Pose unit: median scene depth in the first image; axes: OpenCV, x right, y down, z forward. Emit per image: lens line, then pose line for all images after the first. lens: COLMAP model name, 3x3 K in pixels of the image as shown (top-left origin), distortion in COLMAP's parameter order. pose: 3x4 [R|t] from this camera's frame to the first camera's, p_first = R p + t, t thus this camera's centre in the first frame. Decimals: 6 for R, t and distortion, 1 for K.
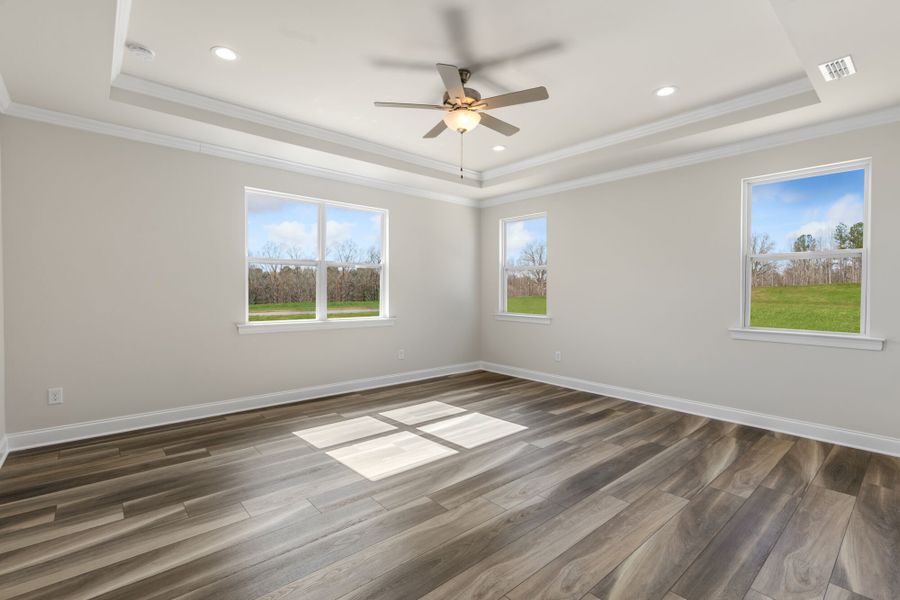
lens RADIAL K [[414.8, 0, 450.0], [0, 414.8, 300.0], [0, 0, 1]] dist [0.024451, -0.000080]
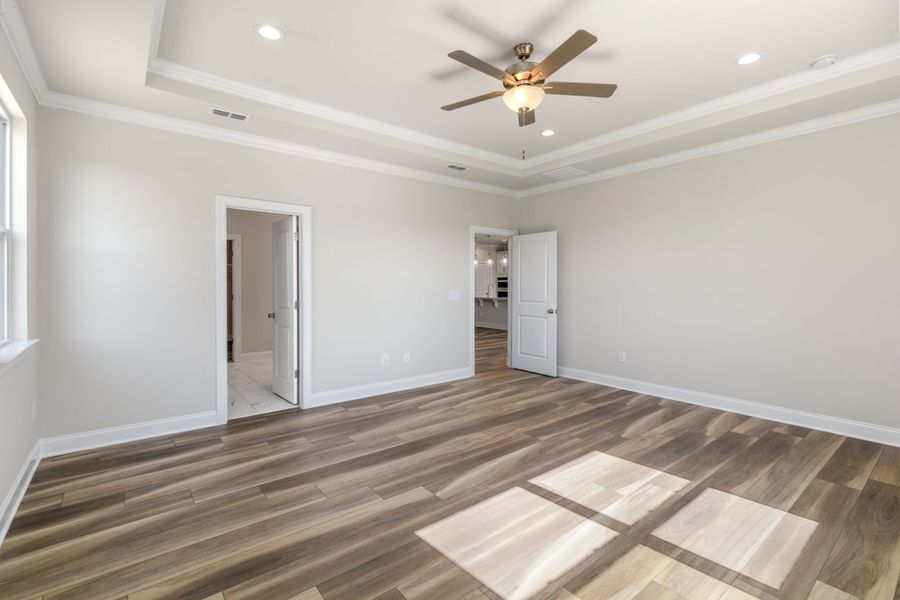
lens RADIAL K [[412.2, 0, 449.9], [0, 412.2, 282.8], [0, 0, 1]] dist [-0.000010, -0.000014]
pose [[-0.998968, -0.003410, 0.045288, 0.138575], [-0.002566, 0.999822, 0.018677, -0.040561], [-0.045343, 0.018542, -0.998799, 1.793046]]
